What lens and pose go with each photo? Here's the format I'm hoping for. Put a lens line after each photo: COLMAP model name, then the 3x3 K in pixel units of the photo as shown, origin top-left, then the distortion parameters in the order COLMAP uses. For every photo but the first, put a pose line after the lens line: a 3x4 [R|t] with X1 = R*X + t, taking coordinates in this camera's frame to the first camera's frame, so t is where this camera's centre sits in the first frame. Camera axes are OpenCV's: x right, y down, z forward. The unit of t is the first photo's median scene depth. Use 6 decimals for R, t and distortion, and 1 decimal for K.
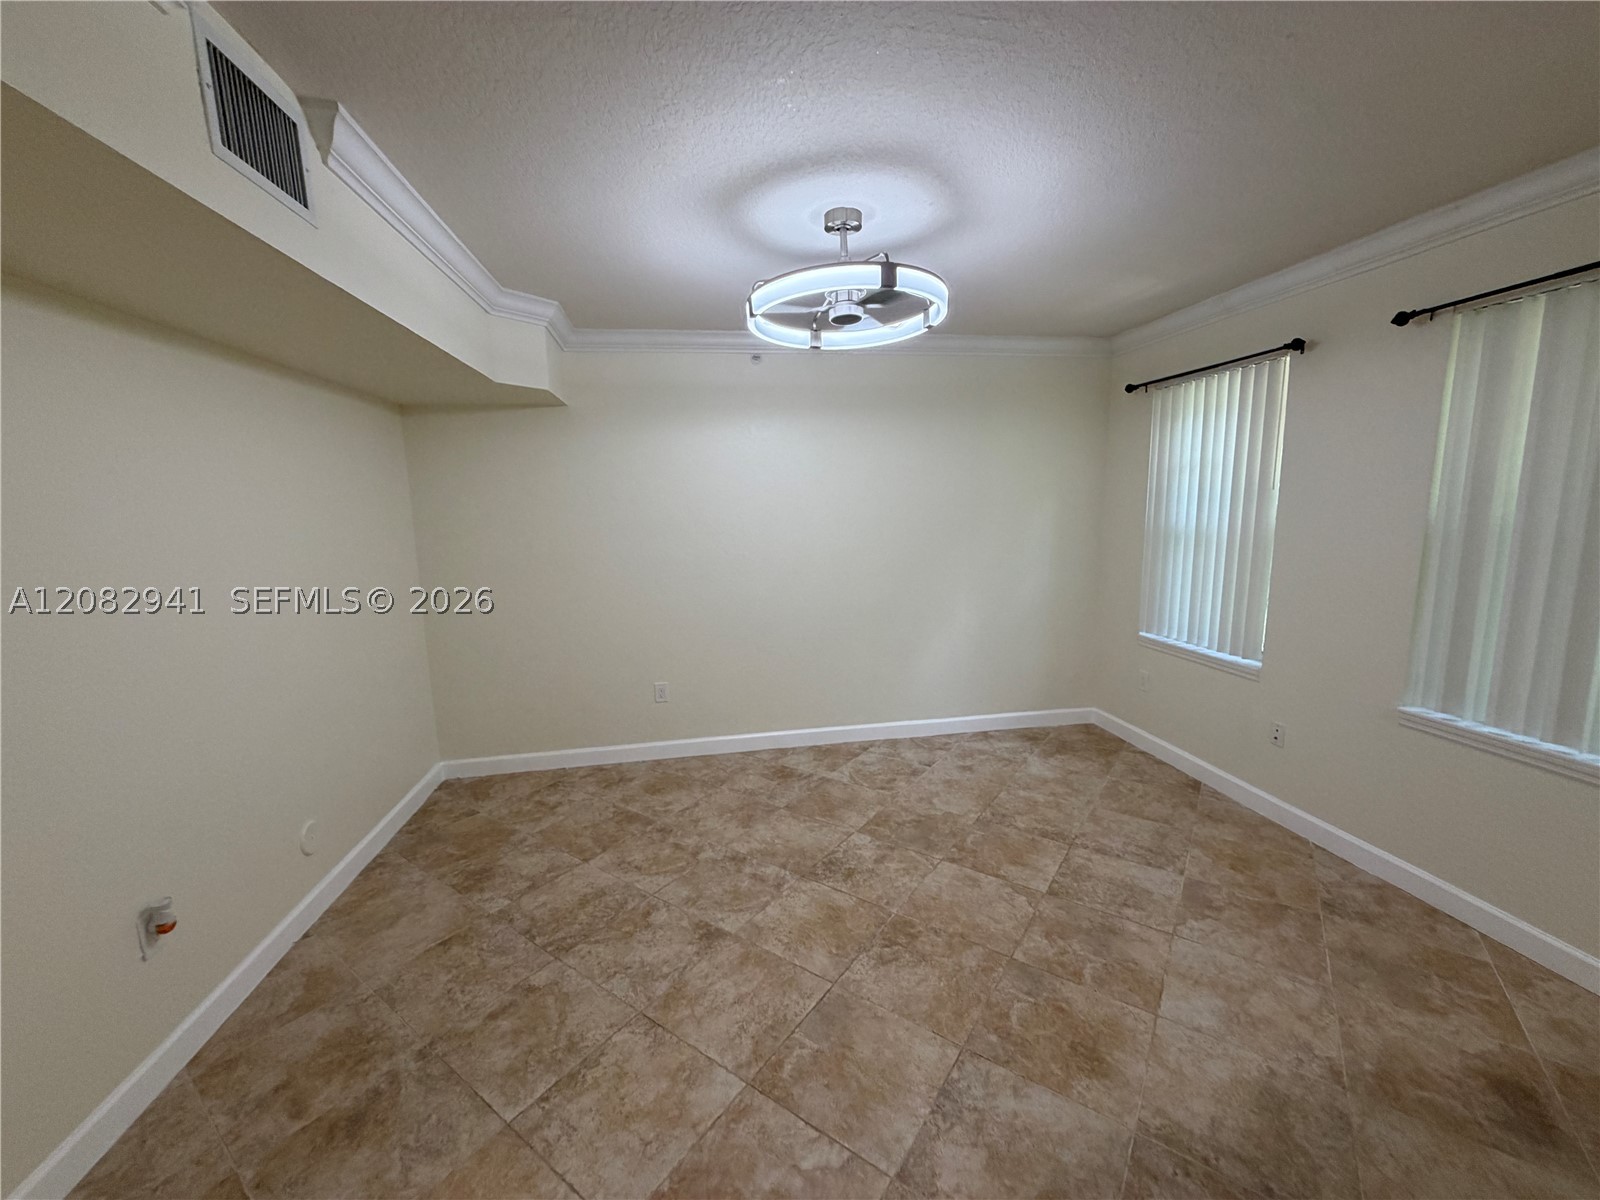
lens RADIAL K [[637.1, 0, 796.1], [0, 637.1, 602.0], [0, 0, 1]] dist [0.001370, 0.000394]
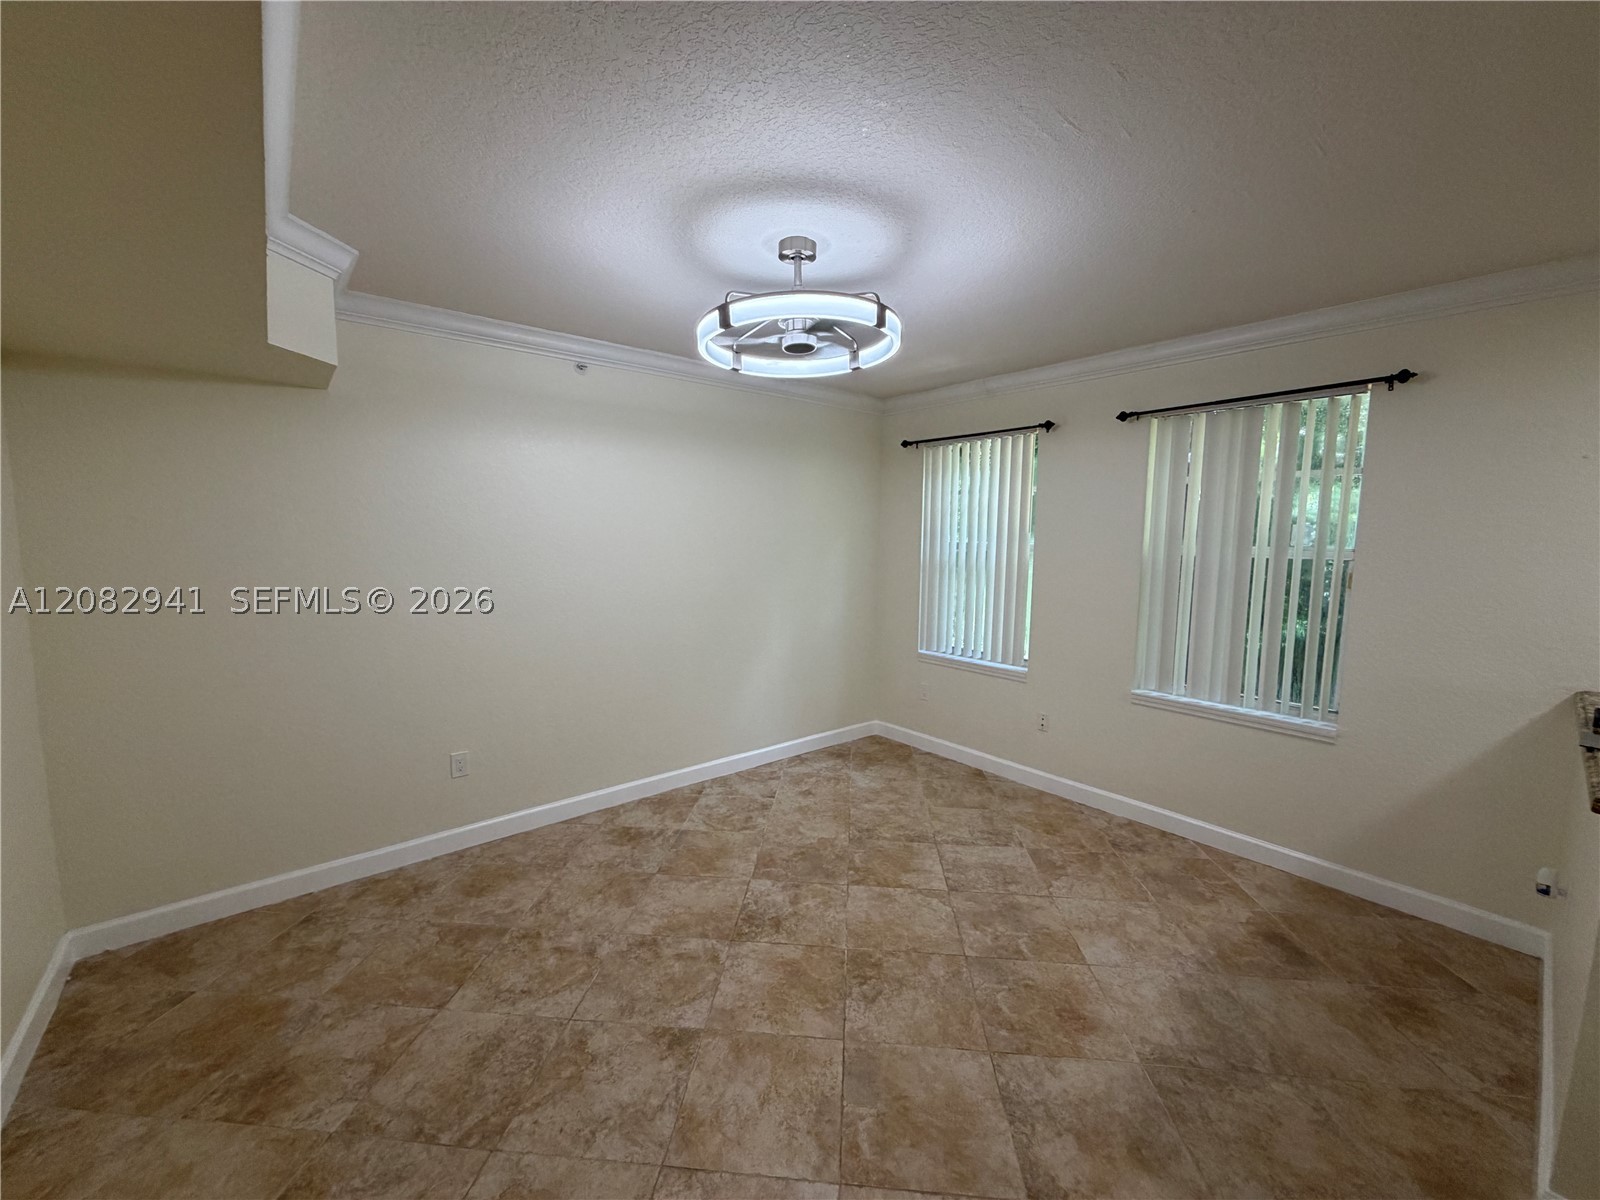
lens RADIAL K [[637.1, 0, 796.1], [0, 637.1, 602.0], [0, 0, 1]] dist [0.001370, 0.000394]
pose [[0.863690, -0.023822, 0.503460, -0.344508], [0.049988, 0.998006, -0.038532, -0.010511], [-0.501538, 0.058447, 0.863159, 0.138240]]
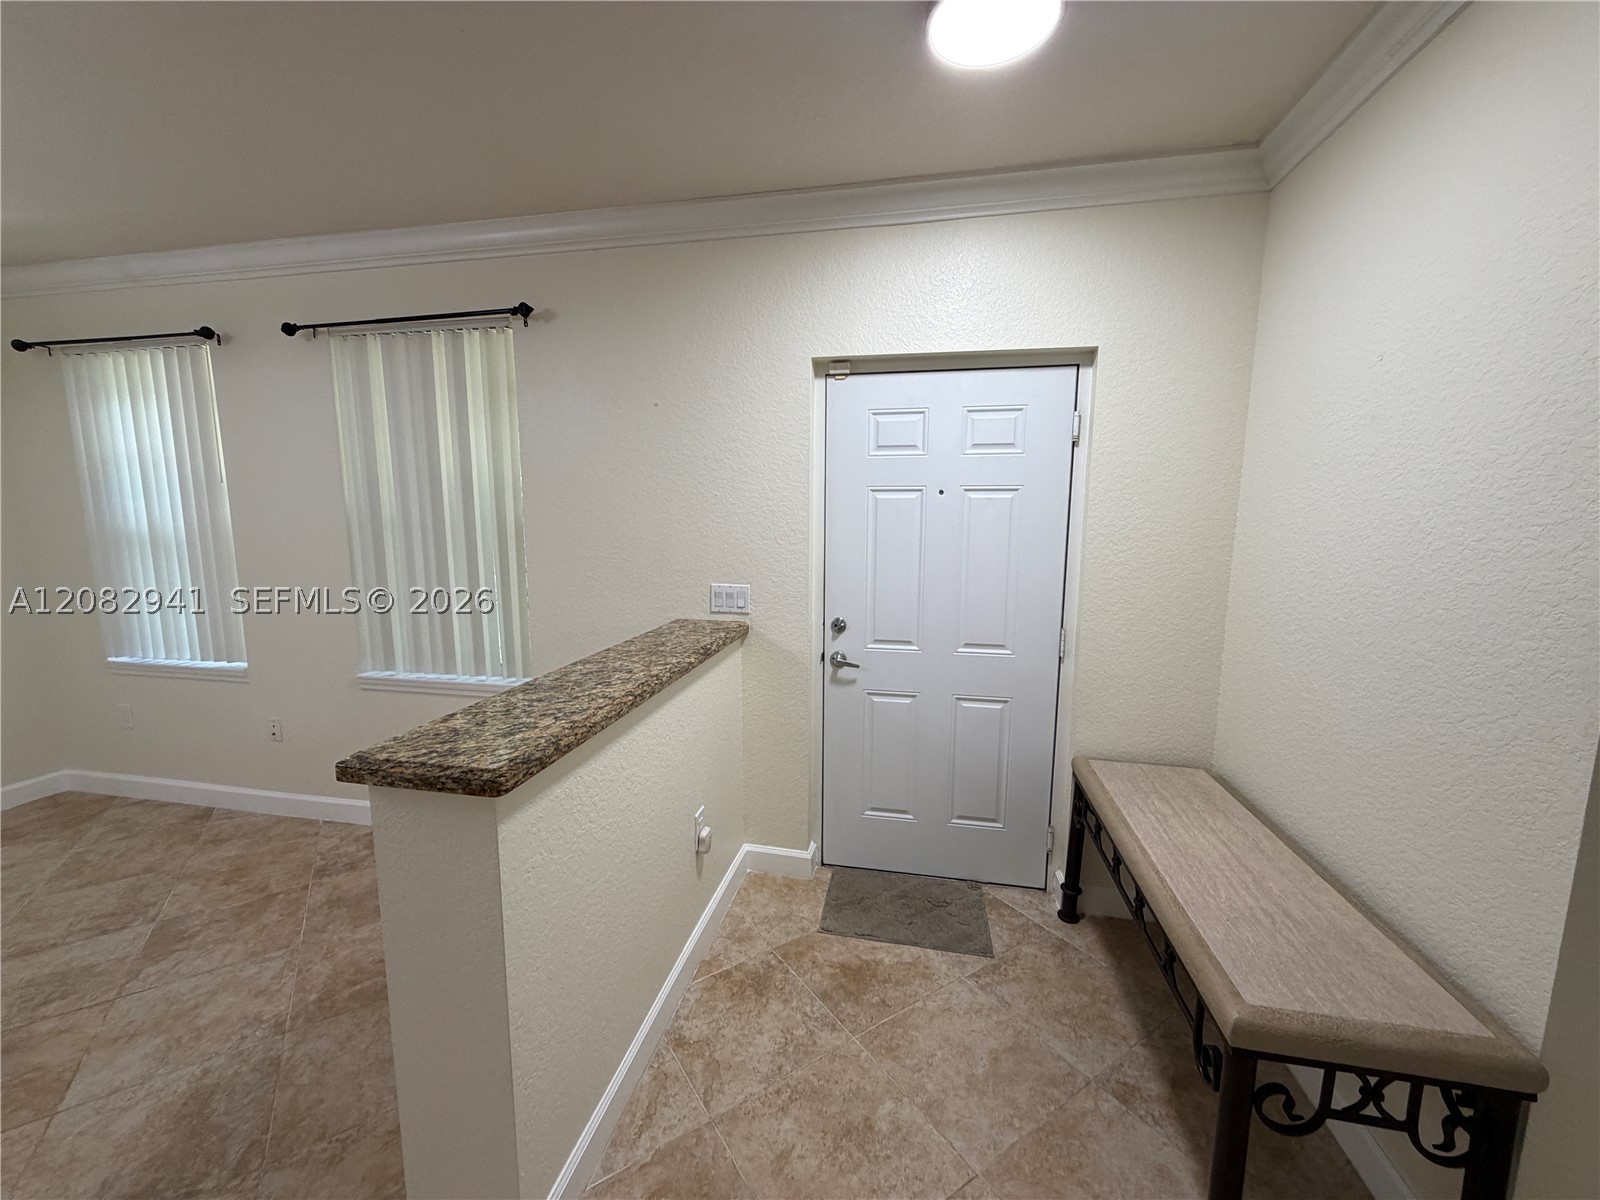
lens RADIAL K [[637.1, 0, 796.1], [0, 637.1, 602.0], [0, 0, 1]] dist [0.001370, 0.000394]
pose [[0.357416, -0.106233, 0.927884, 0.156574], [0.134790, 0.988976, 0.061307, 0.064128], [-0.924168, 0.103157, 0.367795, -0.147462]]
